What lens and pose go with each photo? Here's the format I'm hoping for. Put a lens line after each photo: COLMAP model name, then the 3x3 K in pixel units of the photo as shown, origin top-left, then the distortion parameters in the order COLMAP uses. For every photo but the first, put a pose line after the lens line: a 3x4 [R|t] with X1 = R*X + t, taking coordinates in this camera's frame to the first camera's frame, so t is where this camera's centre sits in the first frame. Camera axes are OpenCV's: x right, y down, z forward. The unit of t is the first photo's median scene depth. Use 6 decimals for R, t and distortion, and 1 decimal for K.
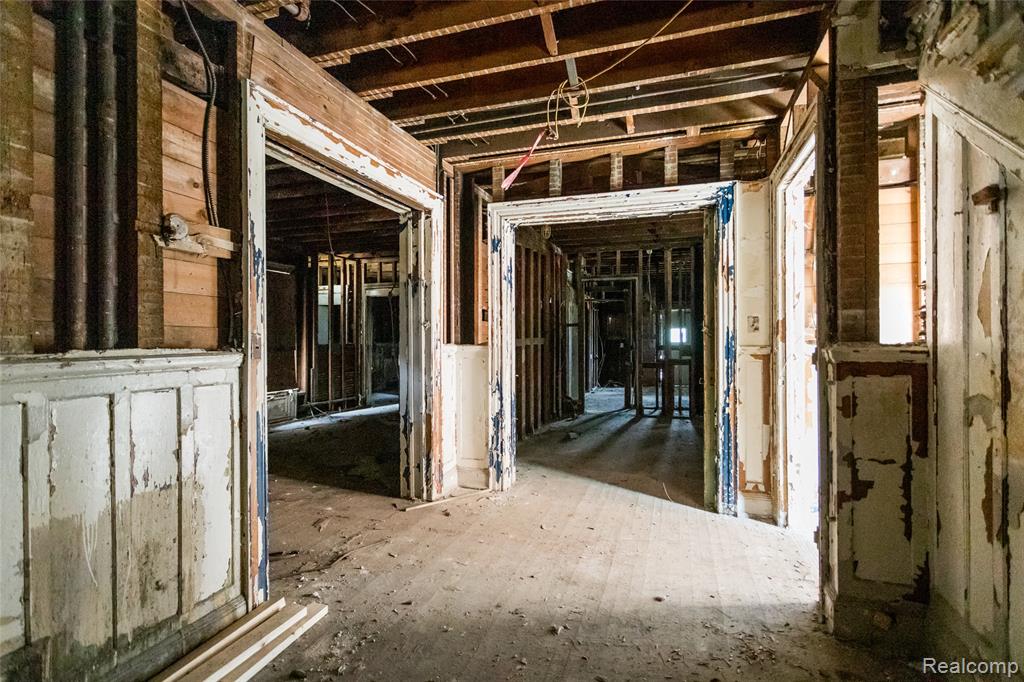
lens RADIAL K [[493.0, 0, 512.7], [0, 493.0, 341.3], [0, 0, 1]] dist [0.013396, 0.000074]
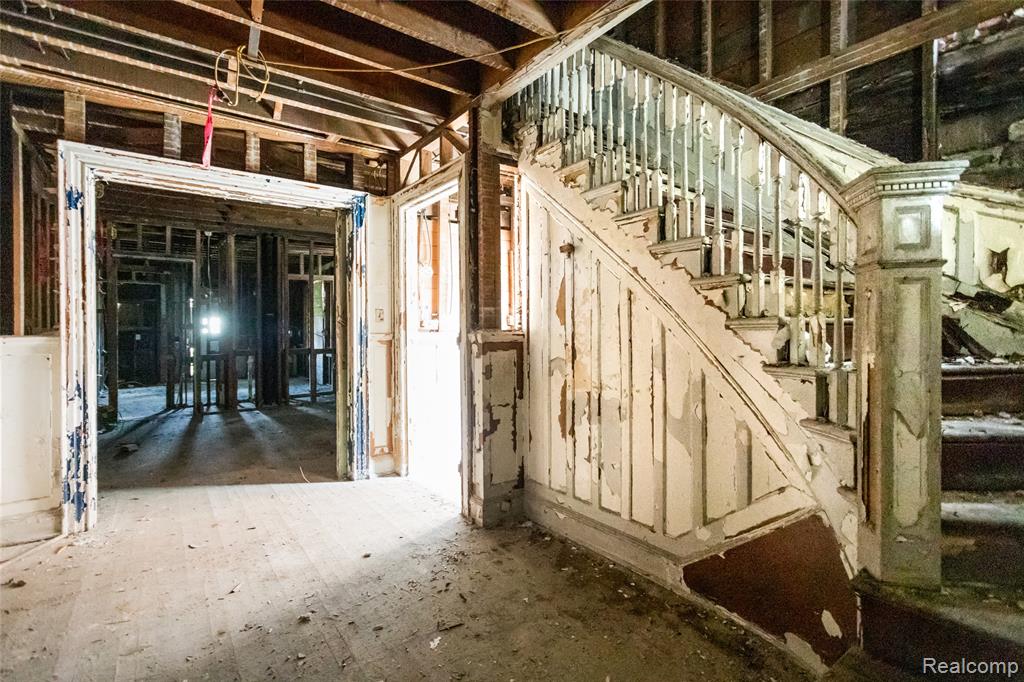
lens RADIAL K [[477.6, 0, 509.0], [0, 477.6, 333.5], [0, 0, 1]] dist [0.003293, 0.002079]
pose [[0.584877, -0.007012, 0.811091, -0.294026], [0.005374, 0.999974, 0.004770, 0.005868], [-0.811104, 0.001569, 0.584900, 0.070121]]
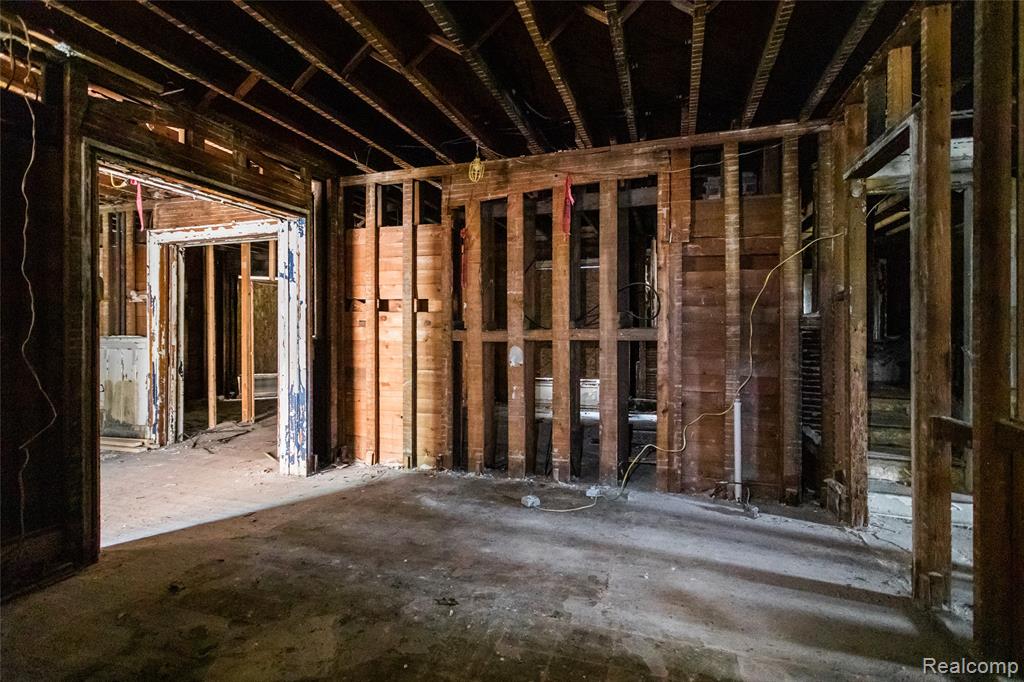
lens RADIAL K [[493.0, 0, 512.3], [0, 493.0, 335.1], [0, 0, 1]] dist [0.013396, 0.000074]
pose [[-0.005835, 0.004812, -0.999971, 1.317838], [-0.001559, 0.999987, 0.004822, -0.003646], [0.999982, 0.001588, -0.005827, 1.891689]]
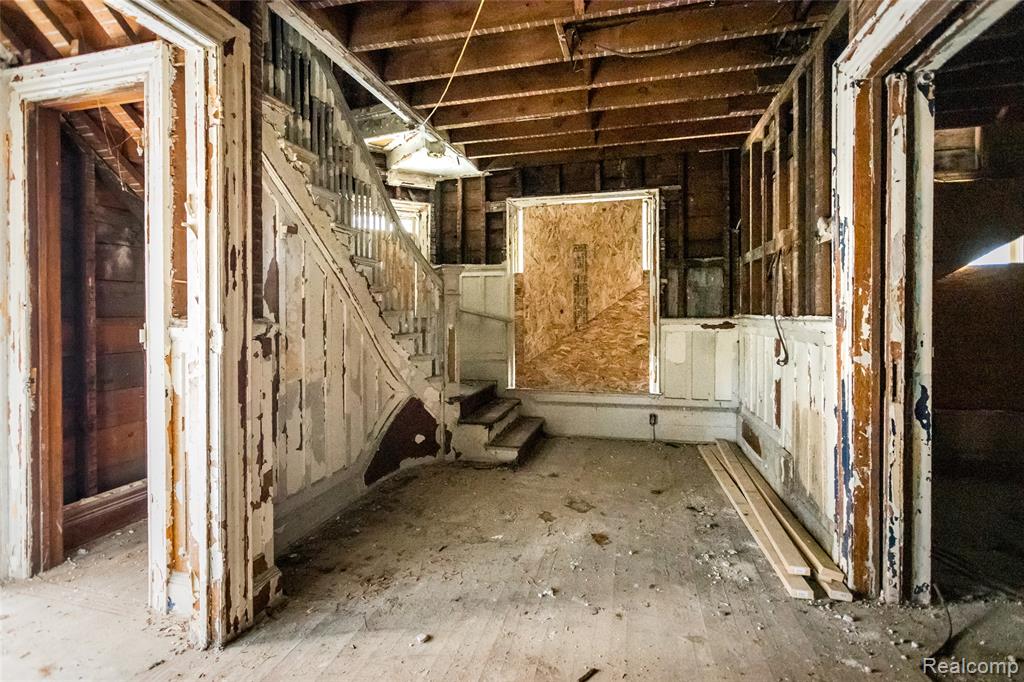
lens RADIAL K [[493.0, 0, 502.4], [0, 493.0, 317.1], [0, 0, 1]] dist [0.013396, 0.000074]
pose [[-0.998065, 0.008740, -0.061568, 0.161668], [0.008405, 0.999948, 0.005694, 0.001628], [0.061615, 0.005165, -0.998087, 1.325229]]
